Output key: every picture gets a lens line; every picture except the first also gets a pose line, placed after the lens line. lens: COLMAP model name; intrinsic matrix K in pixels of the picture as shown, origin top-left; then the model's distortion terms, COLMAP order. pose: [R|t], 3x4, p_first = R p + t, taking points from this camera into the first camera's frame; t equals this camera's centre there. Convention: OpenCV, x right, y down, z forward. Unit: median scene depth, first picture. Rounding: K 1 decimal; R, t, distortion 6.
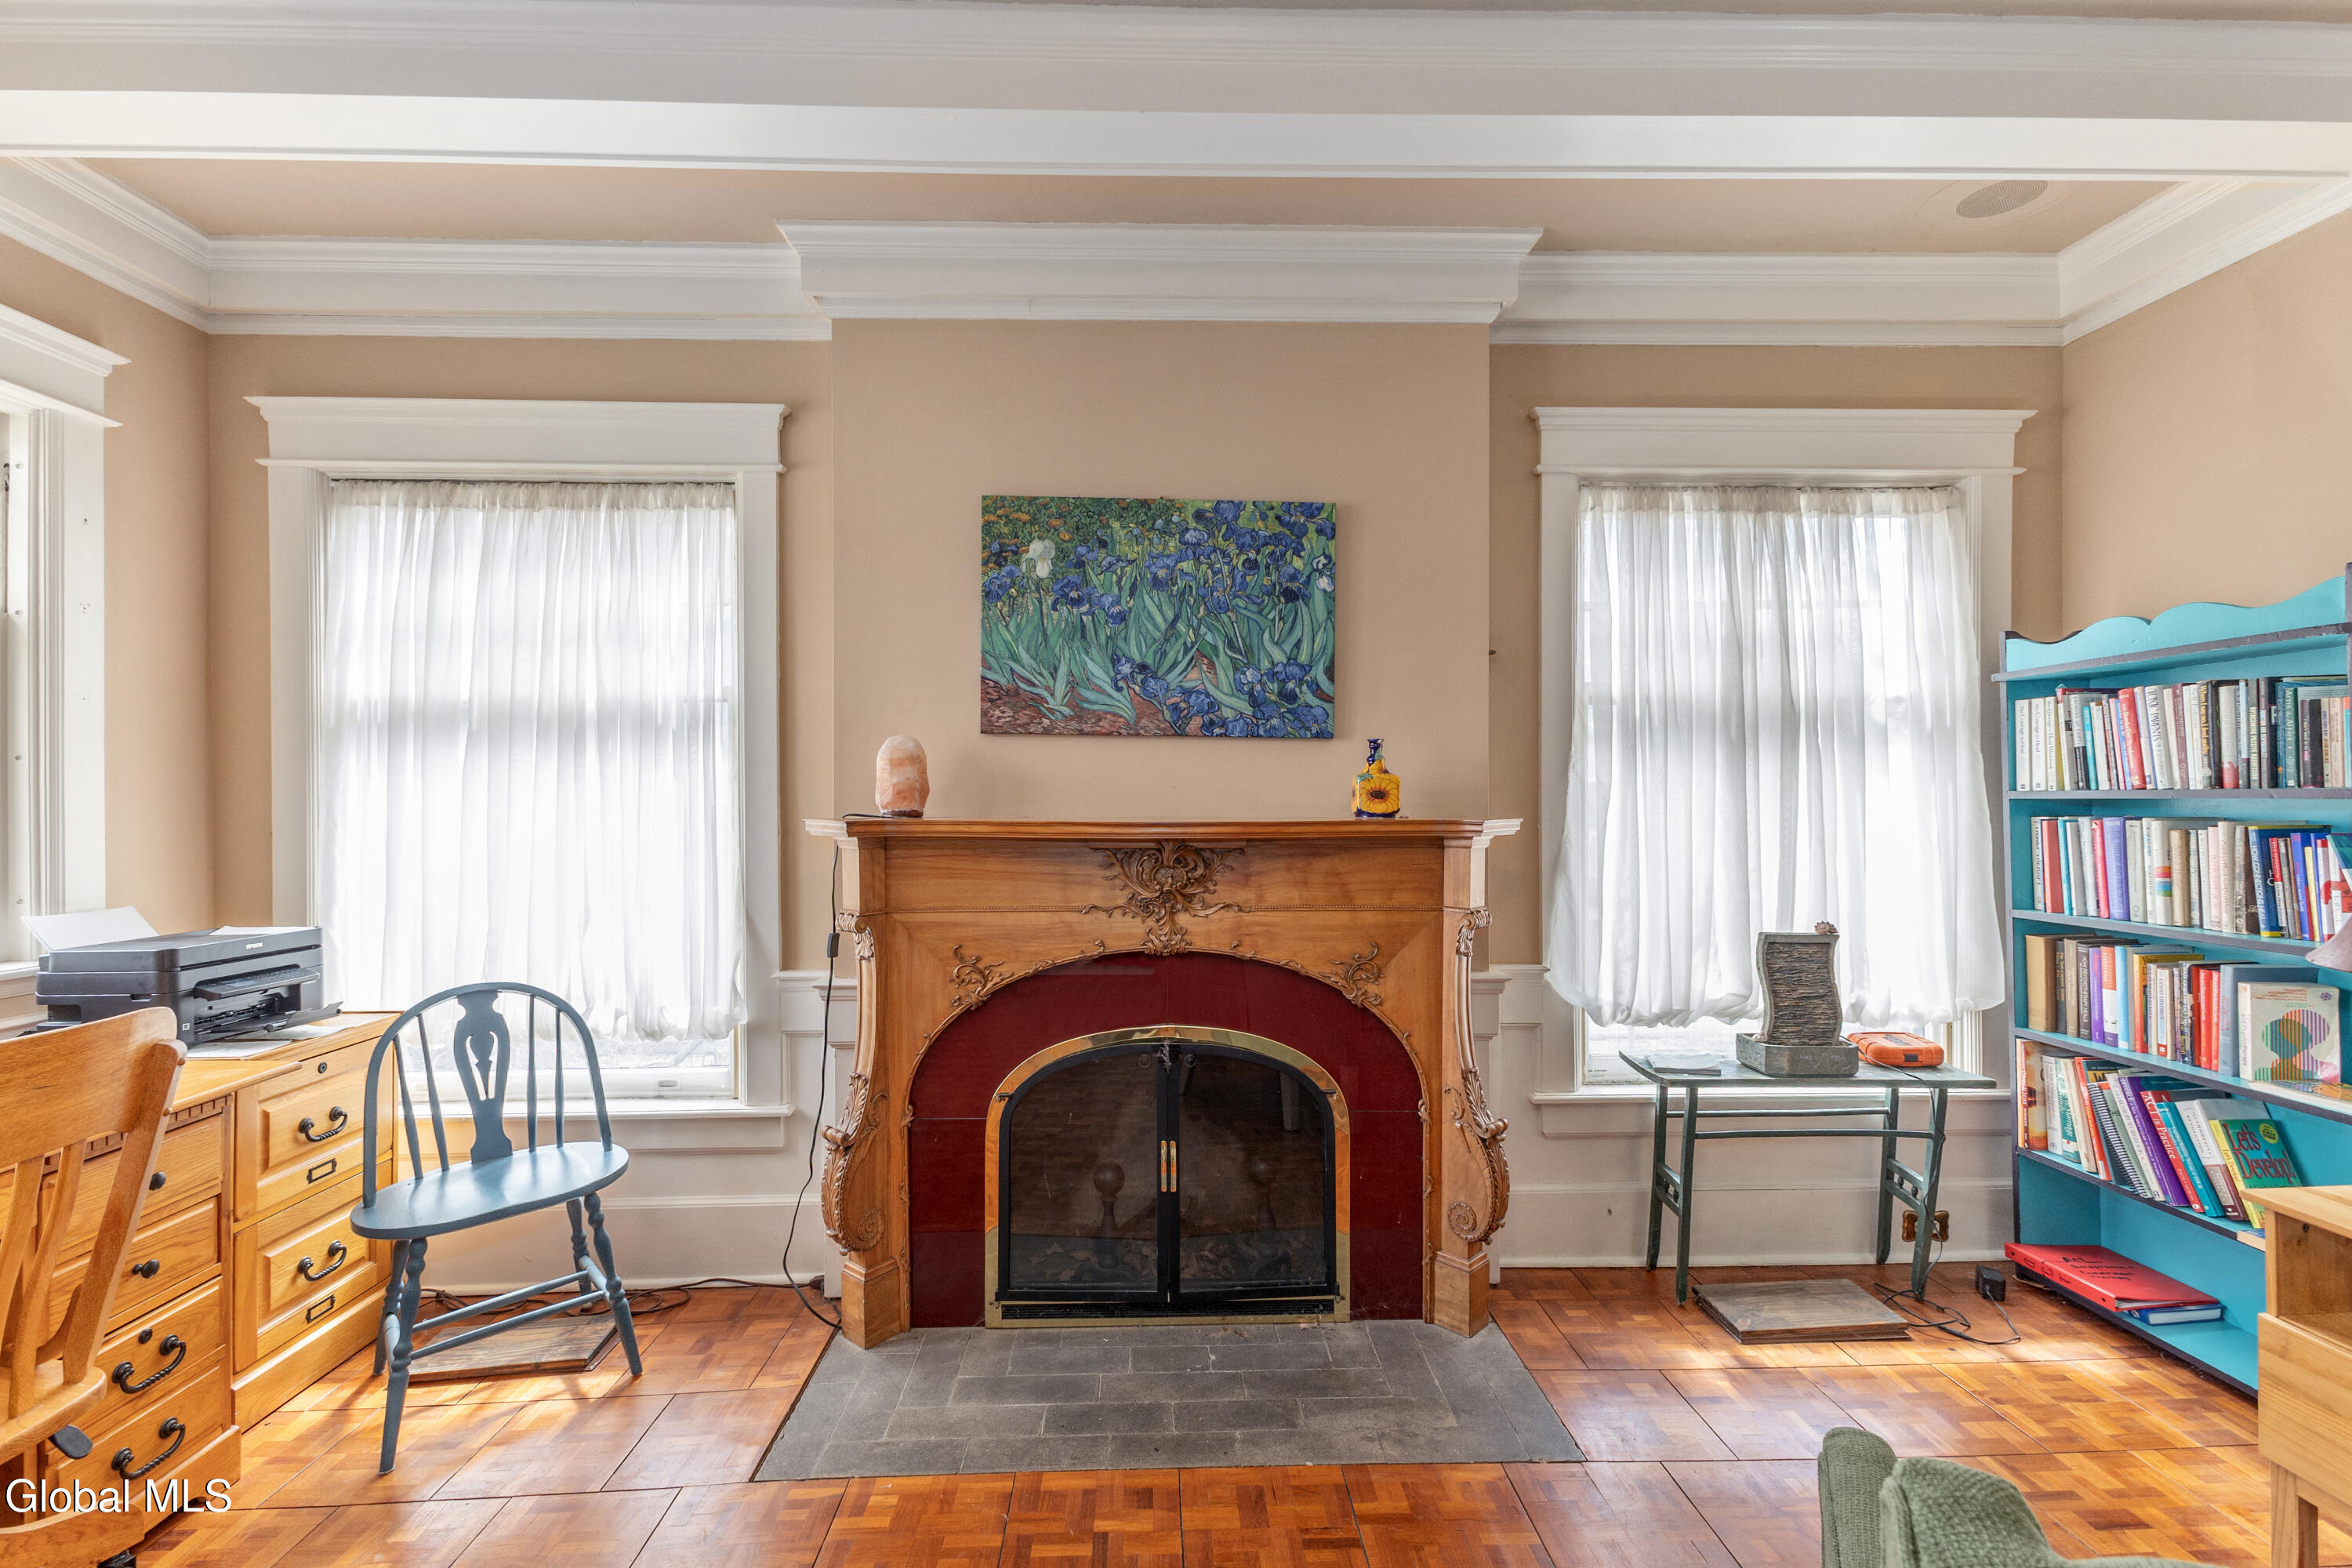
lens RADIAL K [[1019.9, 0, 1177.1], [0, 1019.9, 793.9], [0, 0, 1]] dist [0.005778, 0.000343]
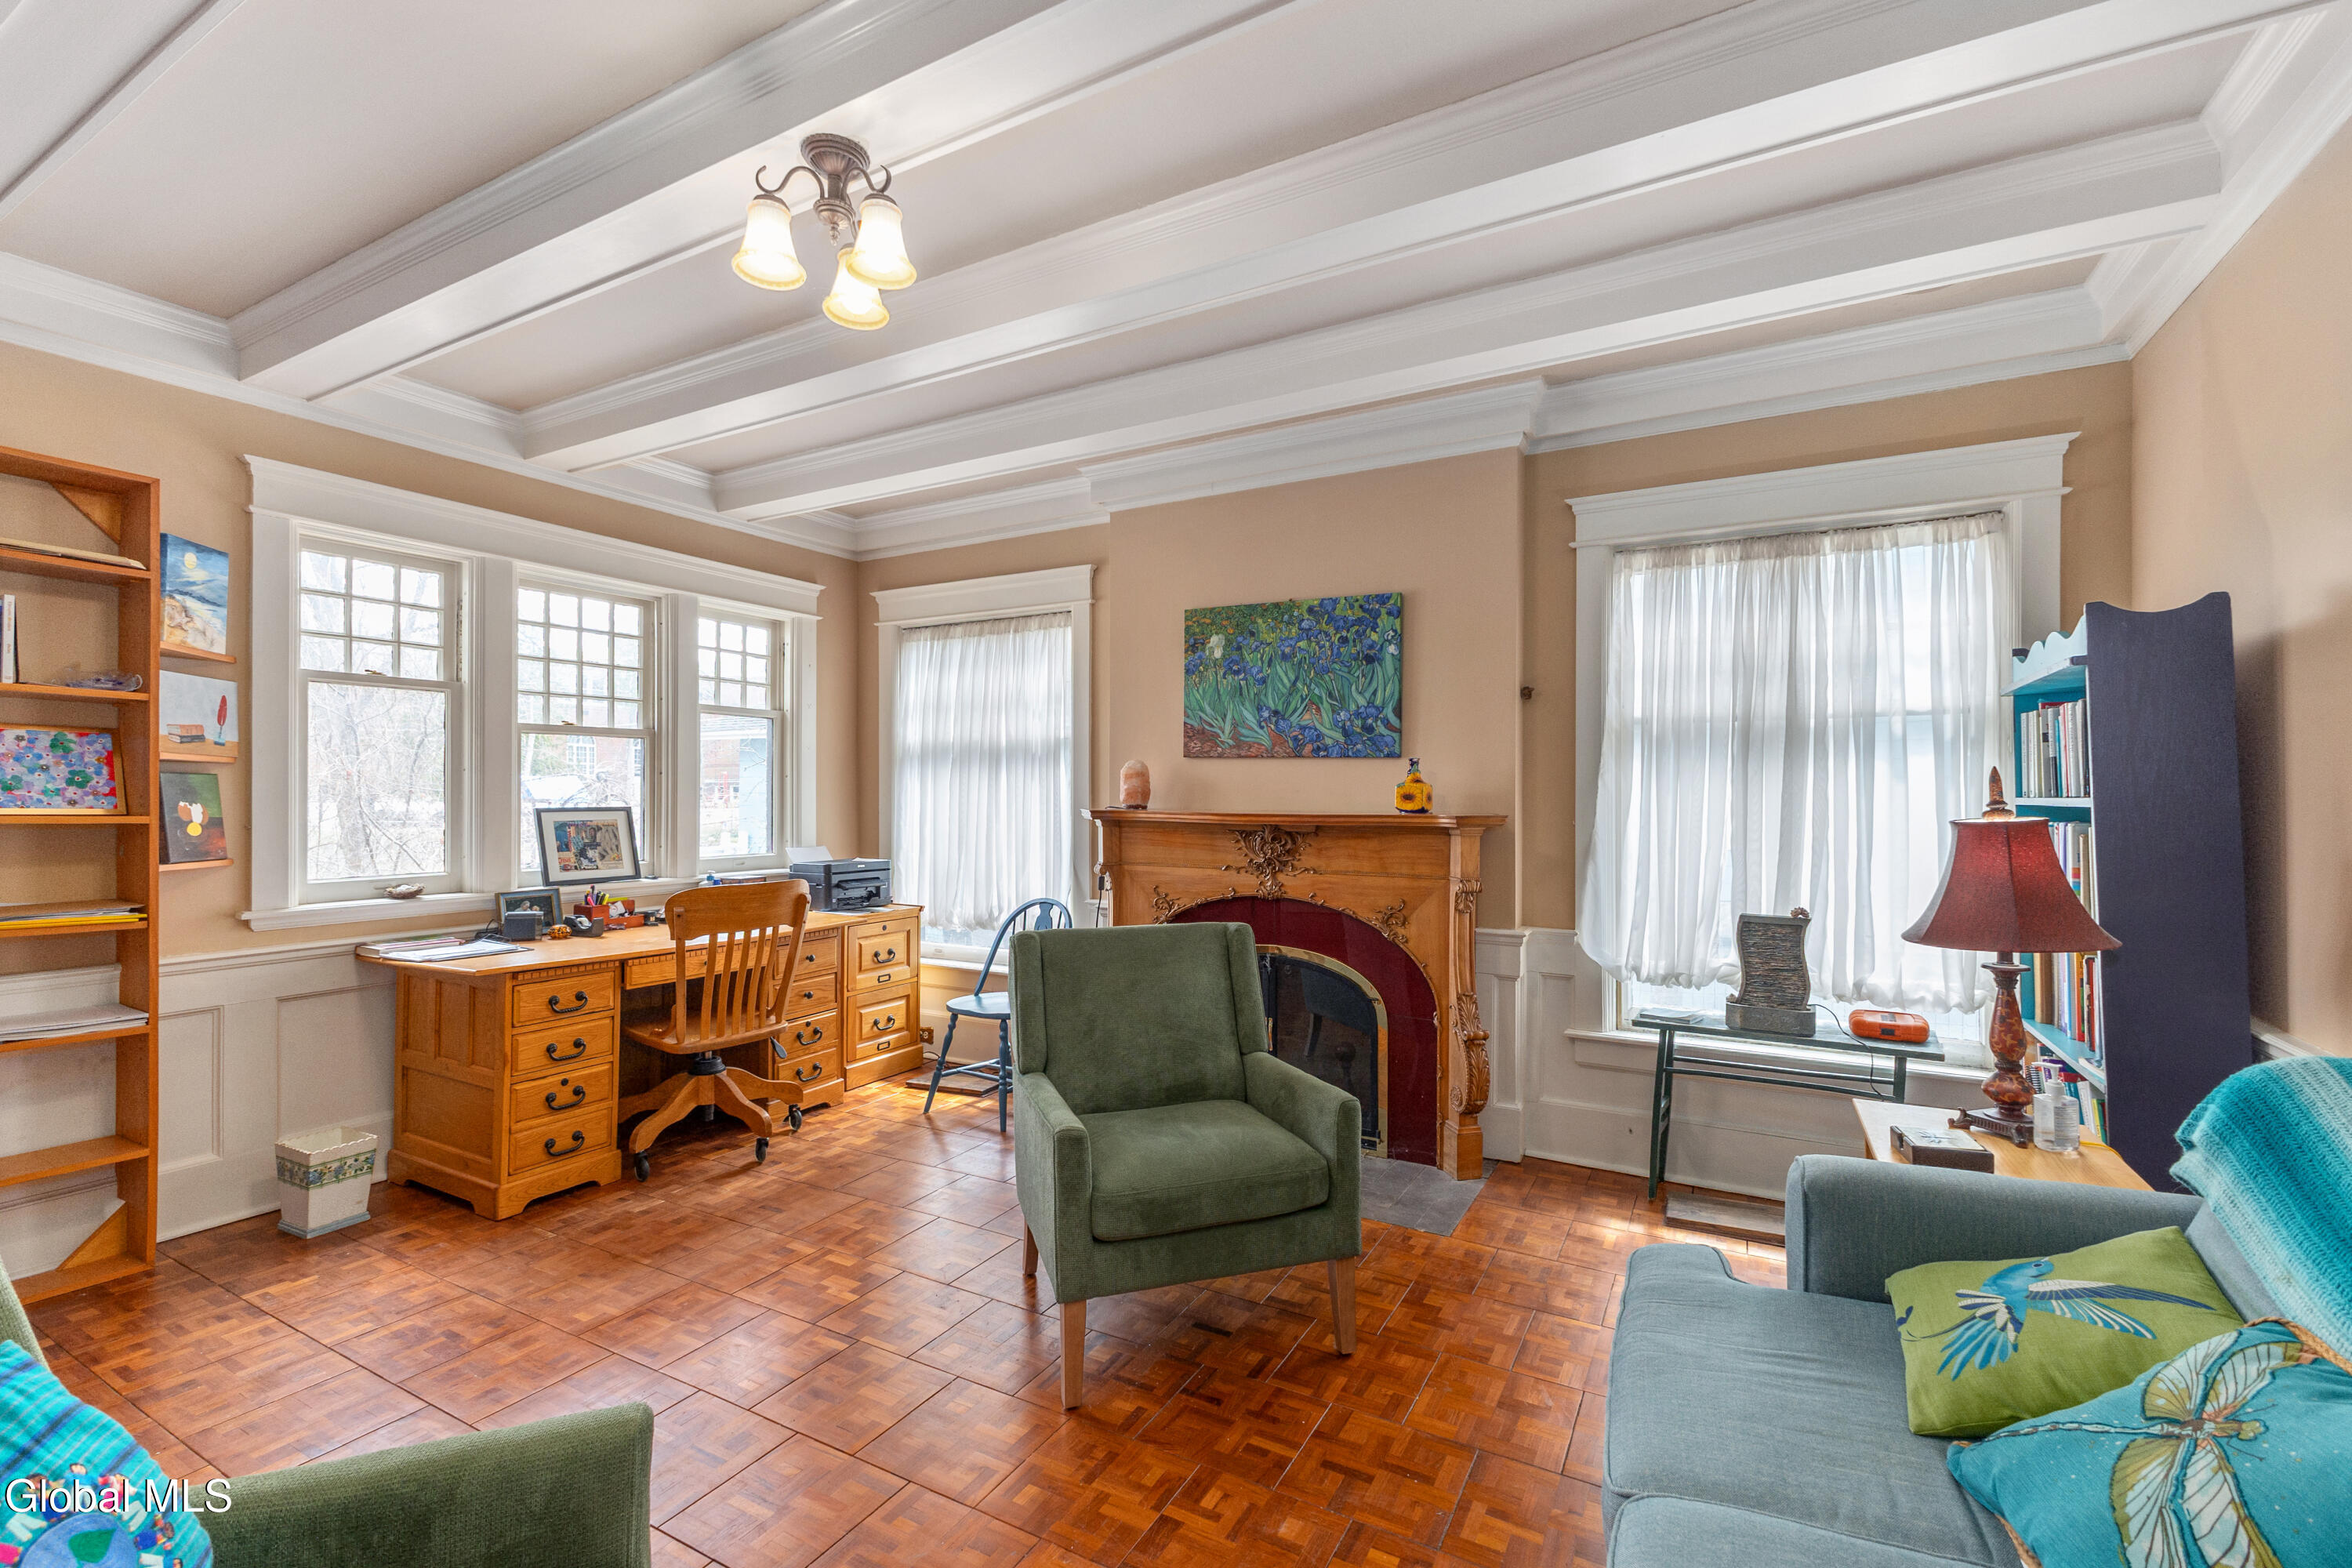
lens RADIAL K [[1019.9, 0, 1177.1], [0, 1019.9, 793.9], [0, 0, 1]] dist [0.005778, 0.000343]
pose [[0.854780, 0.005701, -0.518959, 0.632712], [-0.004098, 0.999983, 0.004236, -0.008377], [0.518974, -0.001494, 0.854789, -0.381545]]
